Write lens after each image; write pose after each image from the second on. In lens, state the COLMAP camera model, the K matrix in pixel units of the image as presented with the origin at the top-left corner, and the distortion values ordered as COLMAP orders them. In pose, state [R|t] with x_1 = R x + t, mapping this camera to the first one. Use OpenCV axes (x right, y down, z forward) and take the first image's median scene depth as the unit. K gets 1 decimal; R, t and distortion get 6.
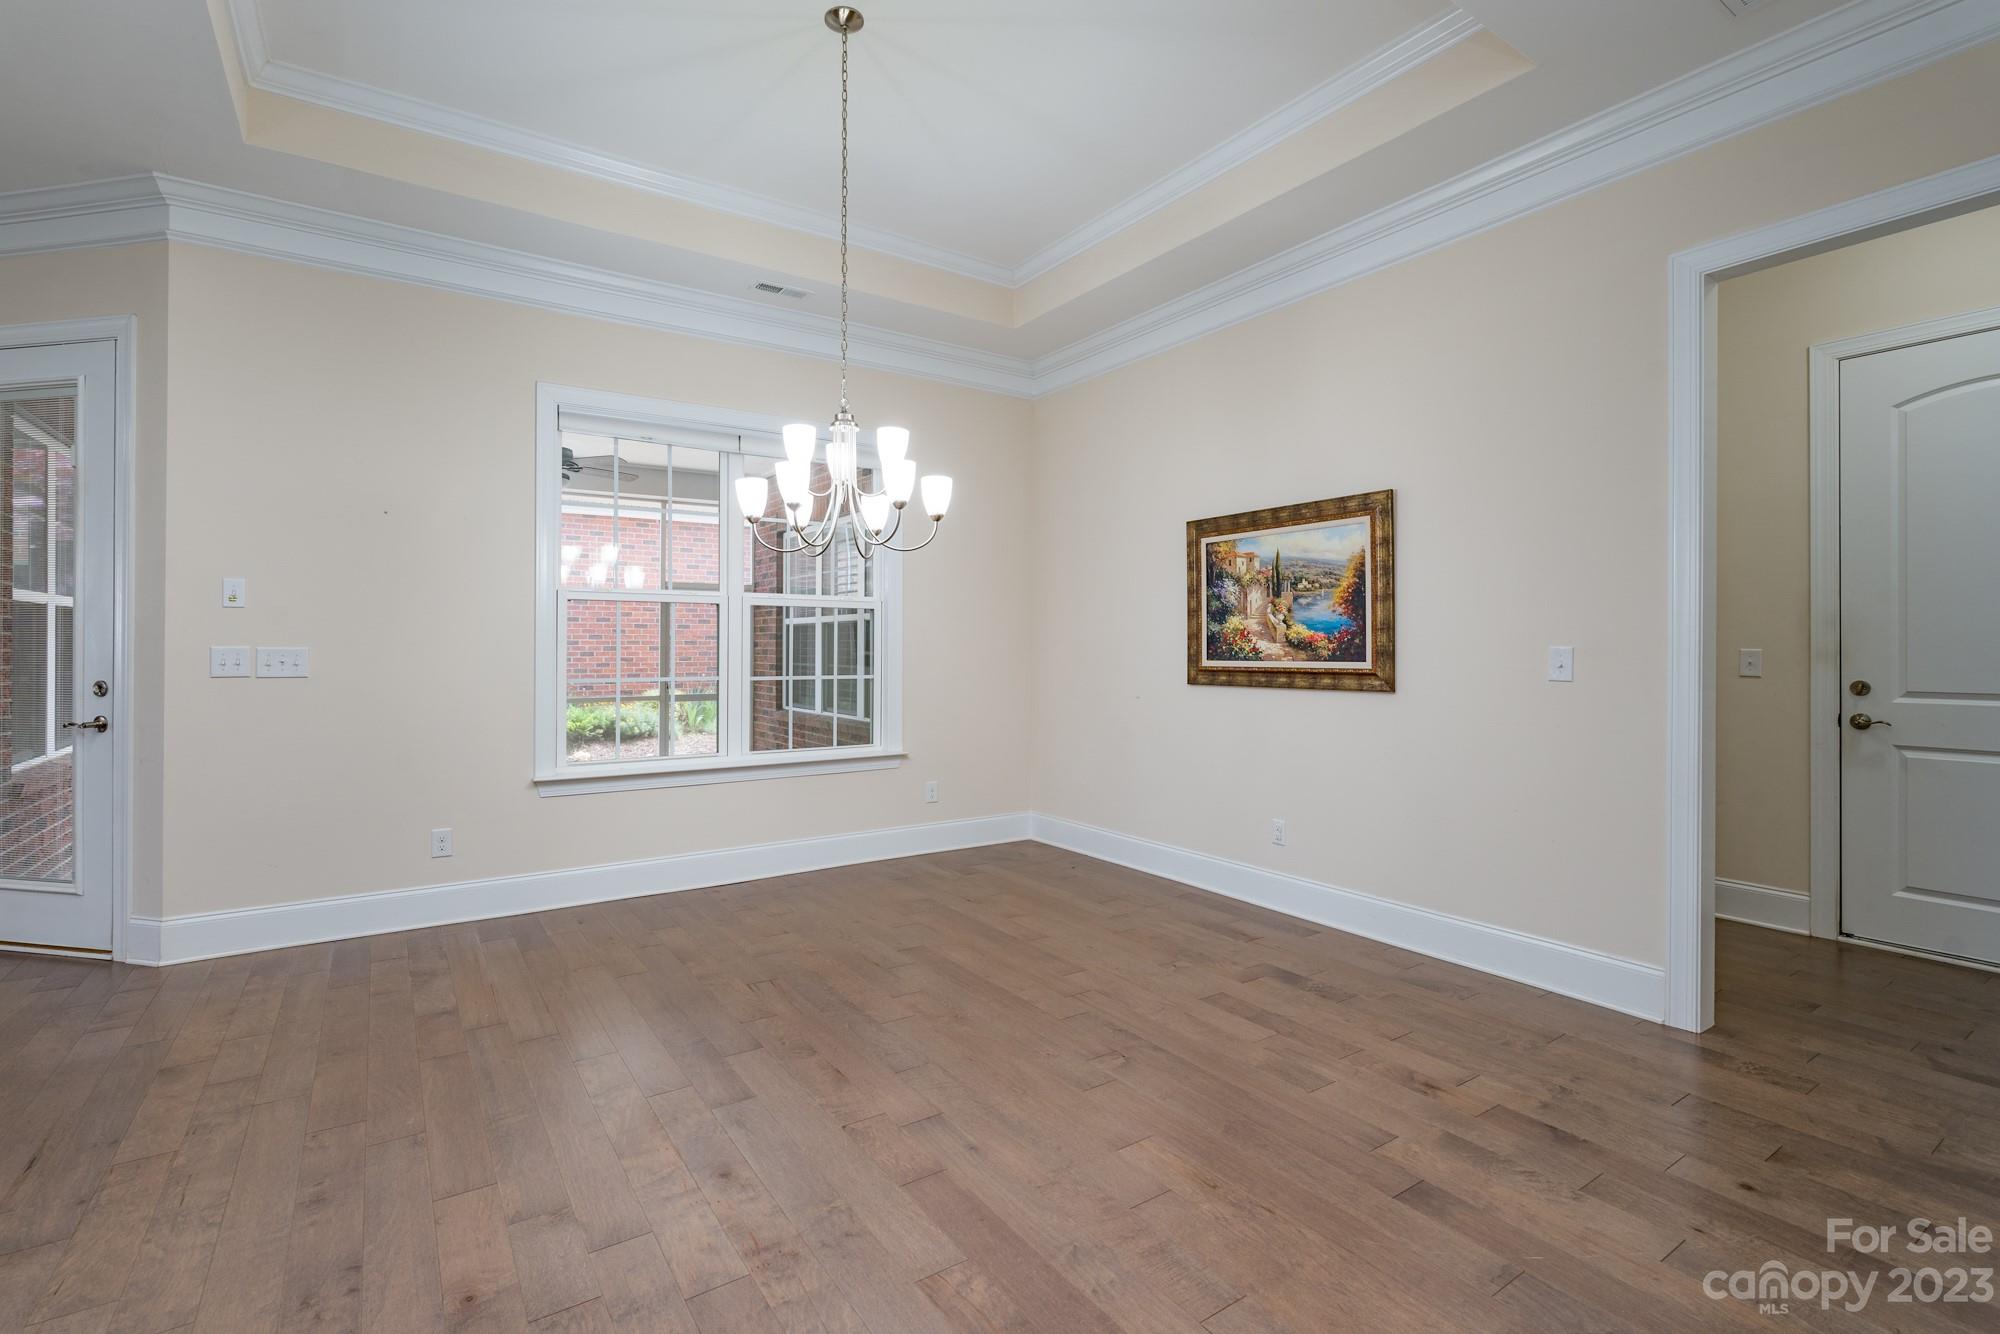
lens RADIAL K [[910.6, 0, 991.0], [0, 910.6, 640.8], [0, 0, 1]] dist [-0.000070, 0.000112]
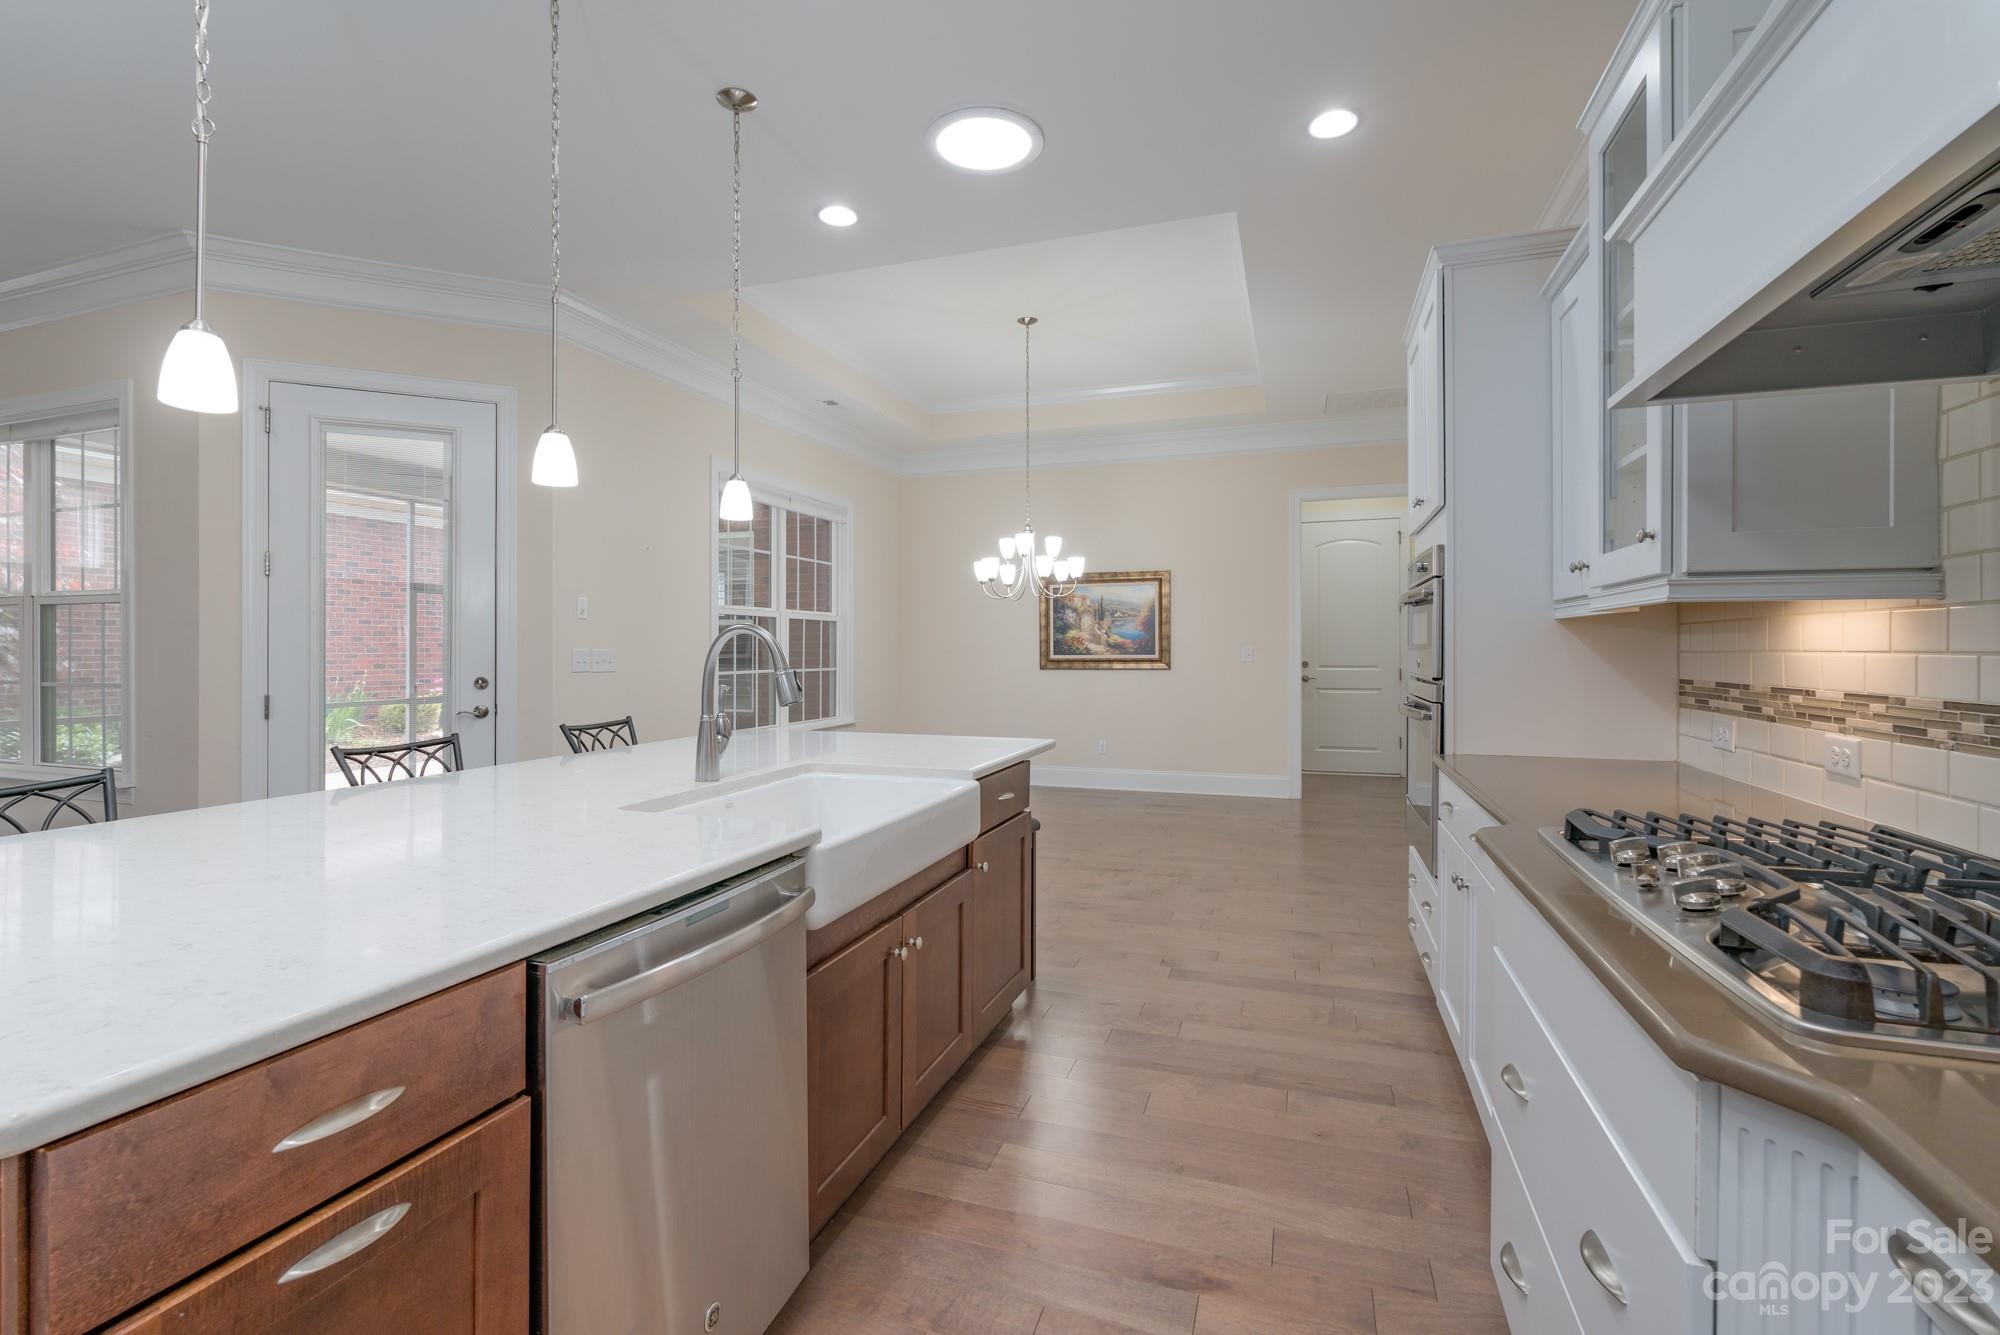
lens RADIAL K [[910.6, 0, 991.0], [0, 910.6, 641.3], [0, 0, 1]] dist [-0.000070, 0.000112]
pose [[0.795363, 0.001580, 0.606131, -0.989319], [-0.001583, 0.999999, -0.000529, -0.004101], [-0.606131, -0.000539, 0.795365, -0.341871]]
